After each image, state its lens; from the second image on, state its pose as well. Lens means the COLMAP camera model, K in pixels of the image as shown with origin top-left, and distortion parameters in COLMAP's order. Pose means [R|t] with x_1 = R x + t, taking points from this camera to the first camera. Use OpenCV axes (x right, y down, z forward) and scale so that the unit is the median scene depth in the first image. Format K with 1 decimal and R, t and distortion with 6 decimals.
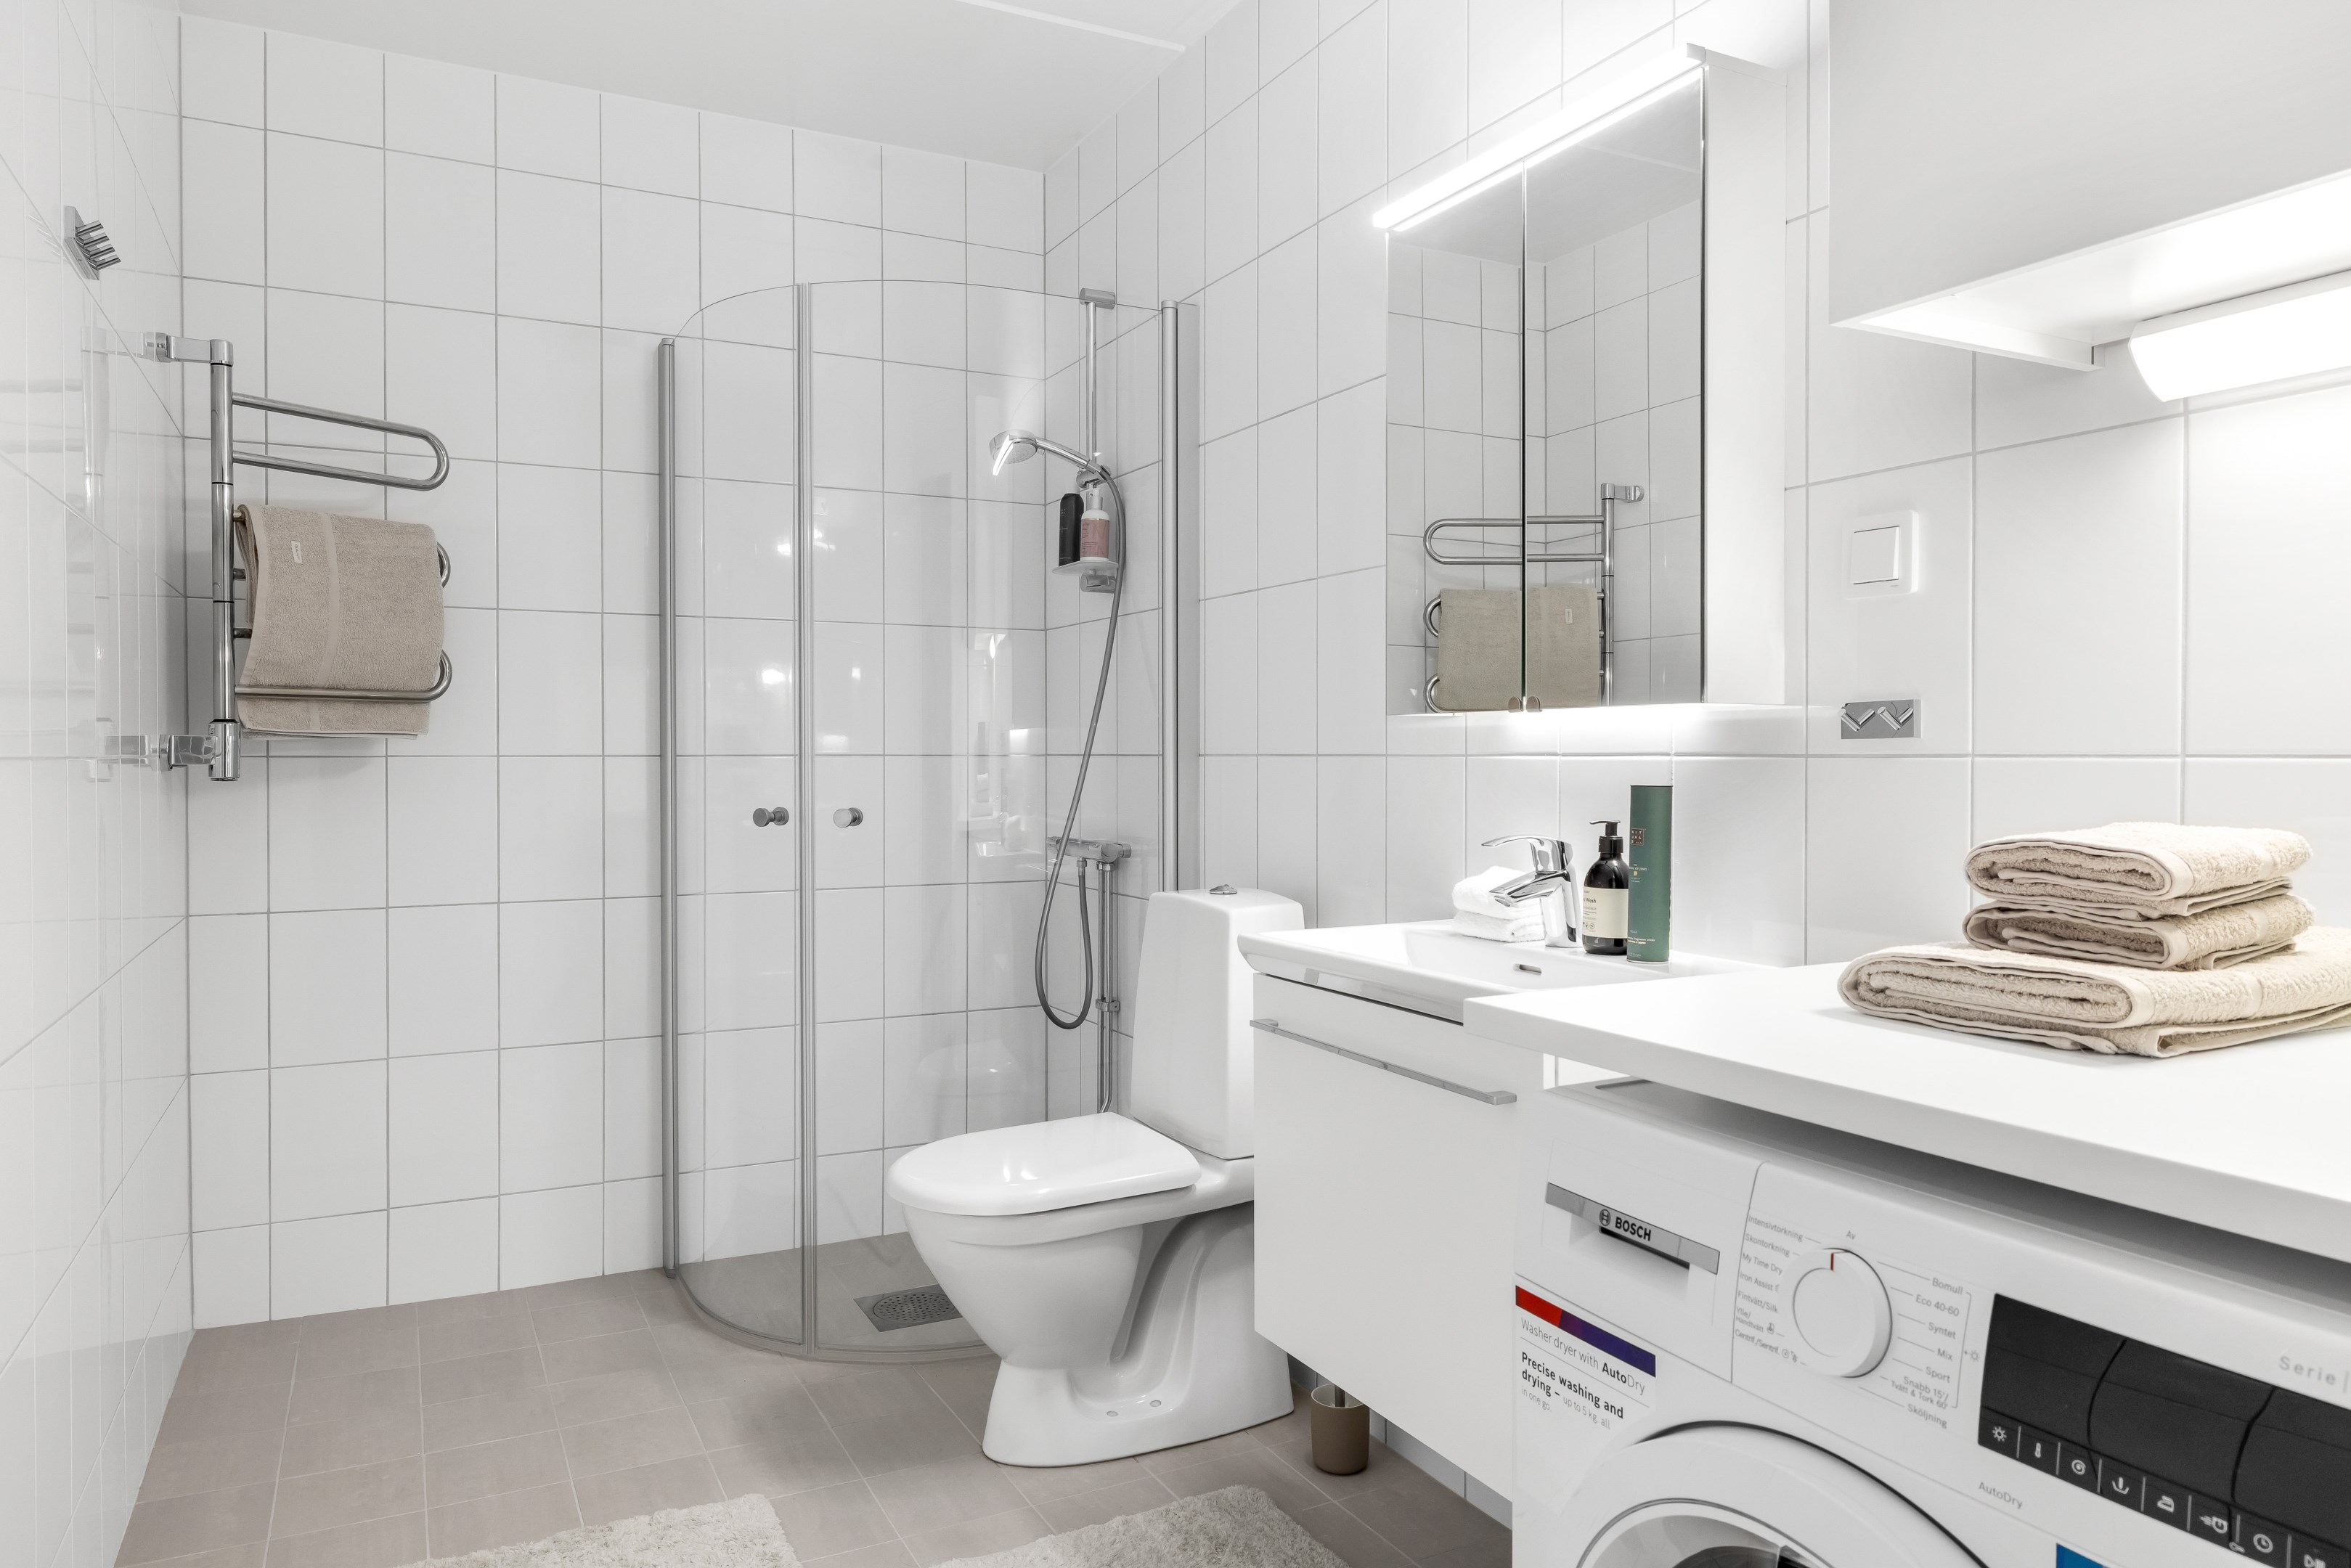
lens RADIAL K [[1375.2, 0, 1171.9], [0, 1375.2, 766.3], [0, 0, 1]] dist [-0.000433, 0.001441]
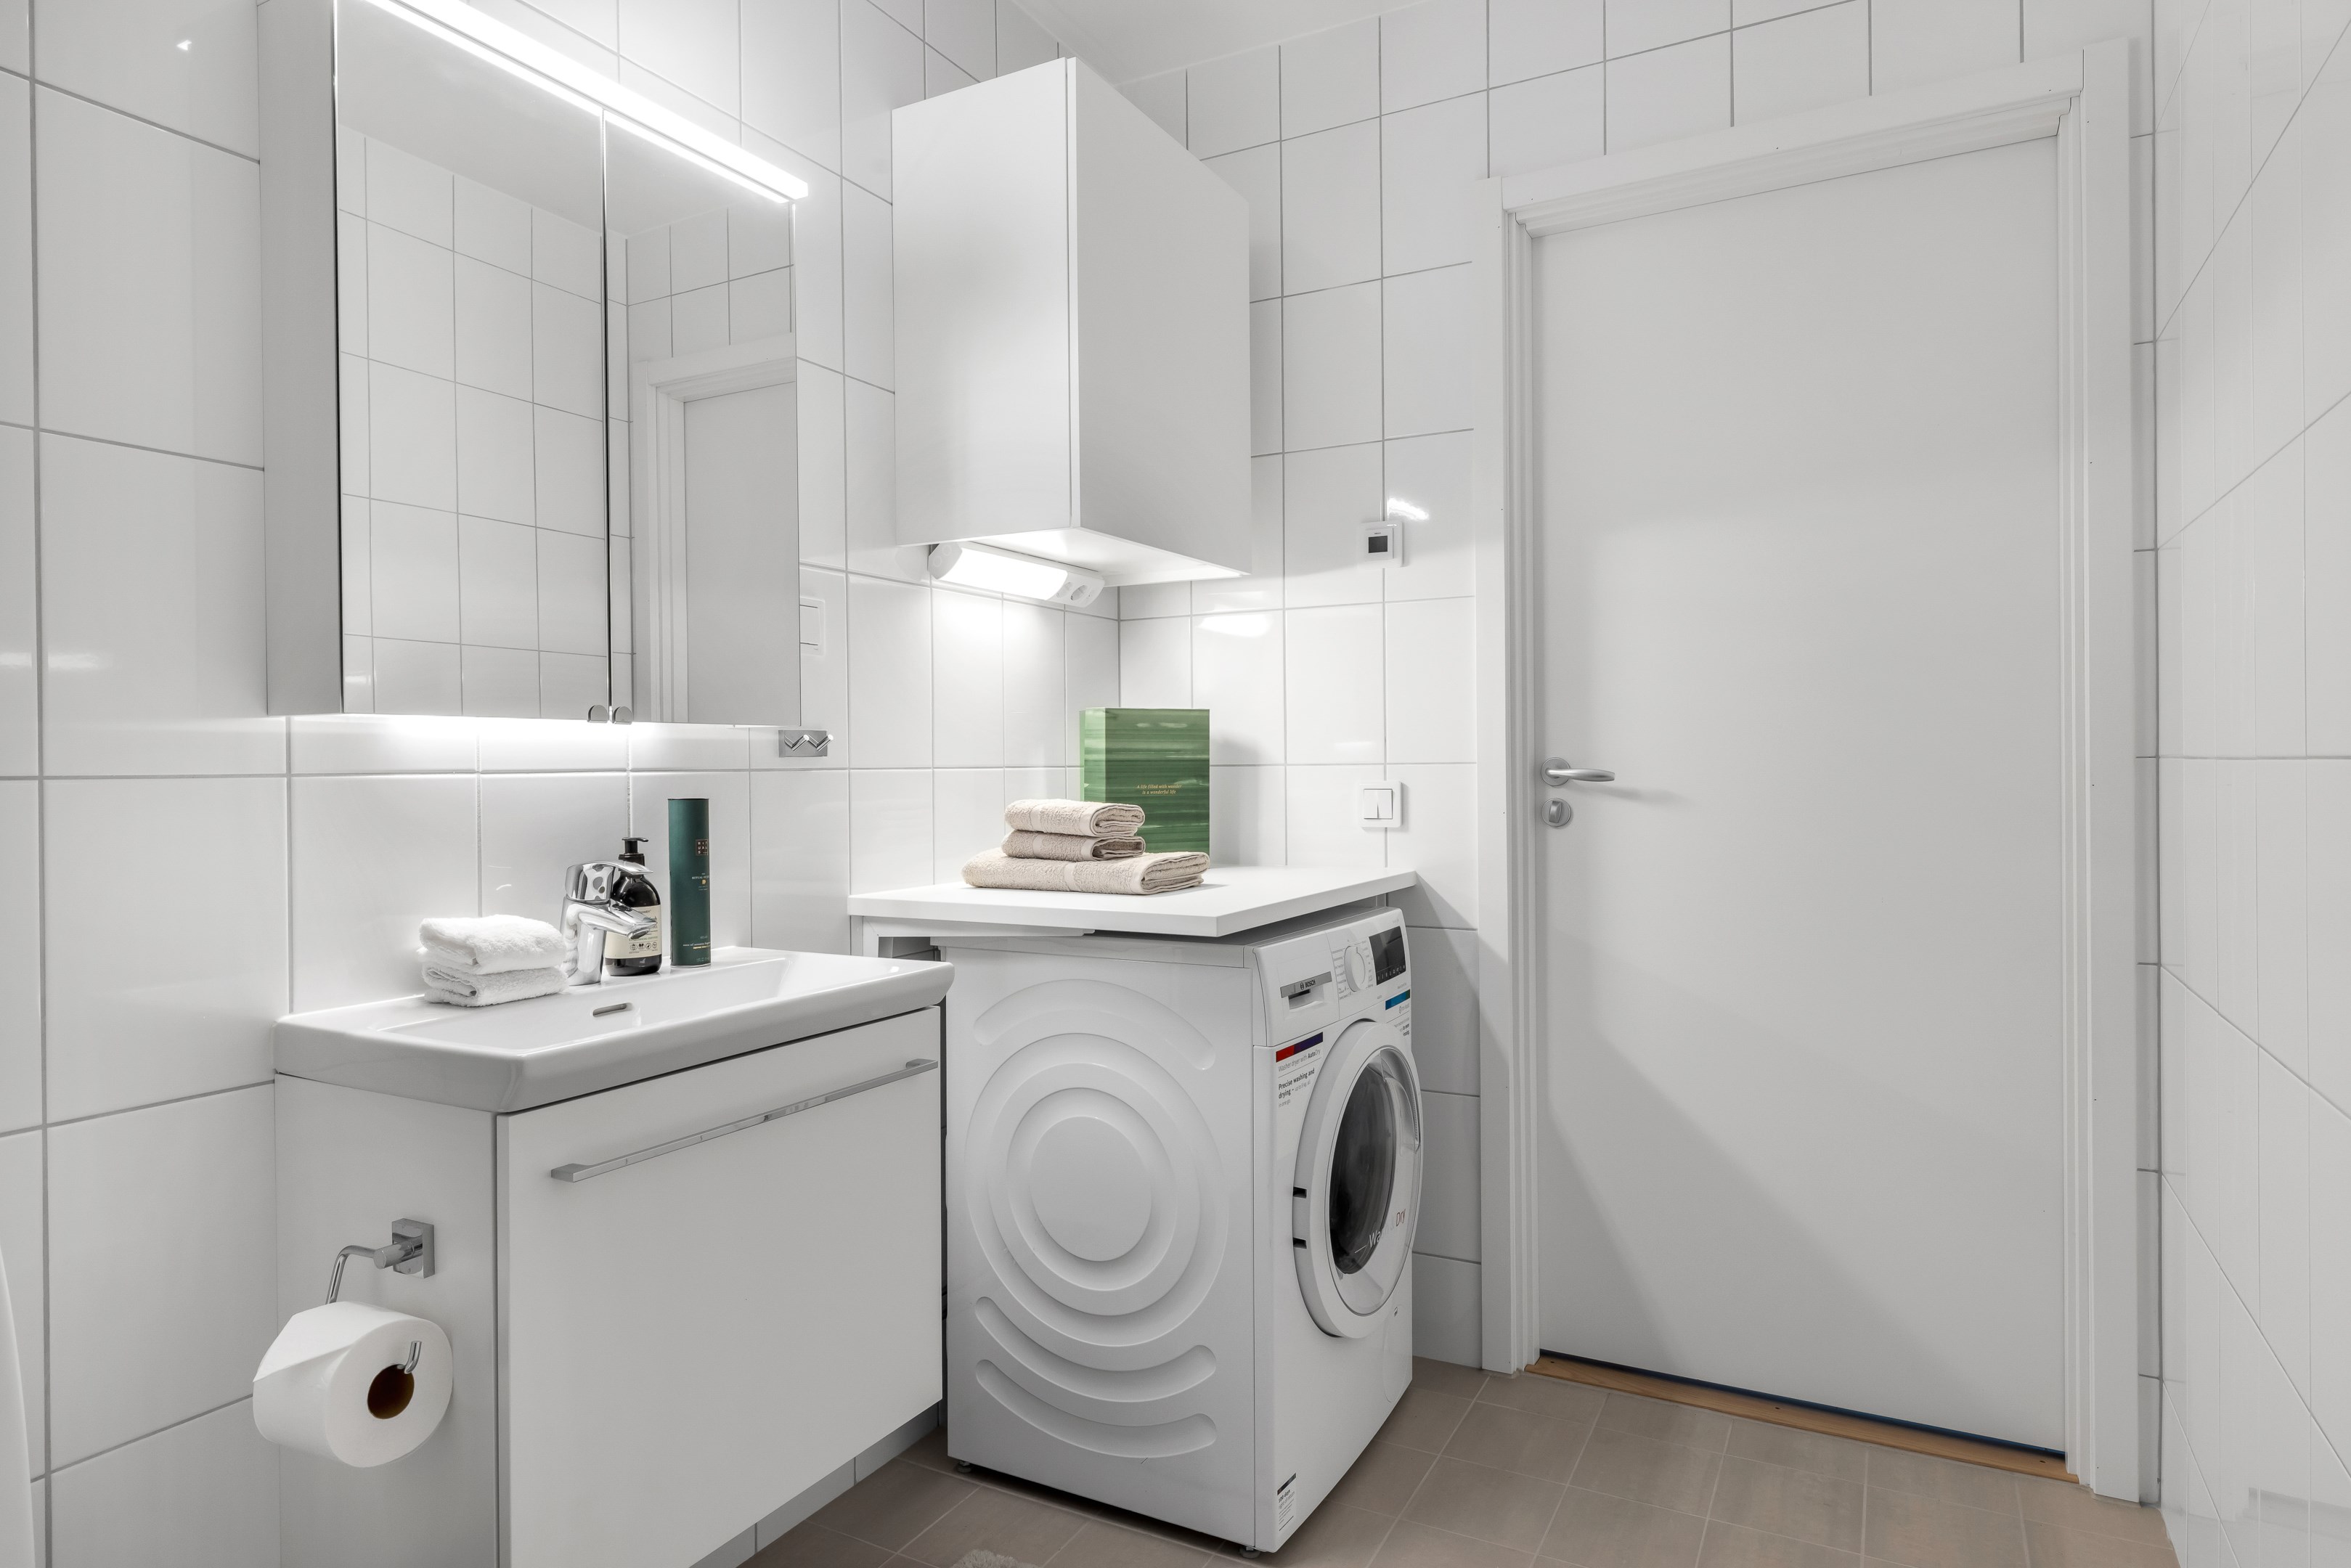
lens RADIAL K [[1375.2, 0, 1171.9], [0, 1375.2, 766.3], [0, 0, 1]] dist [-0.000433, 0.001441]
pose [[-0.524666, 0.004661, 0.851296, -0.735881], [0.018220, 0.999817, 0.005755, -0.010684], [-0.851113, 0.018530, -0.524655, 1.225052]]
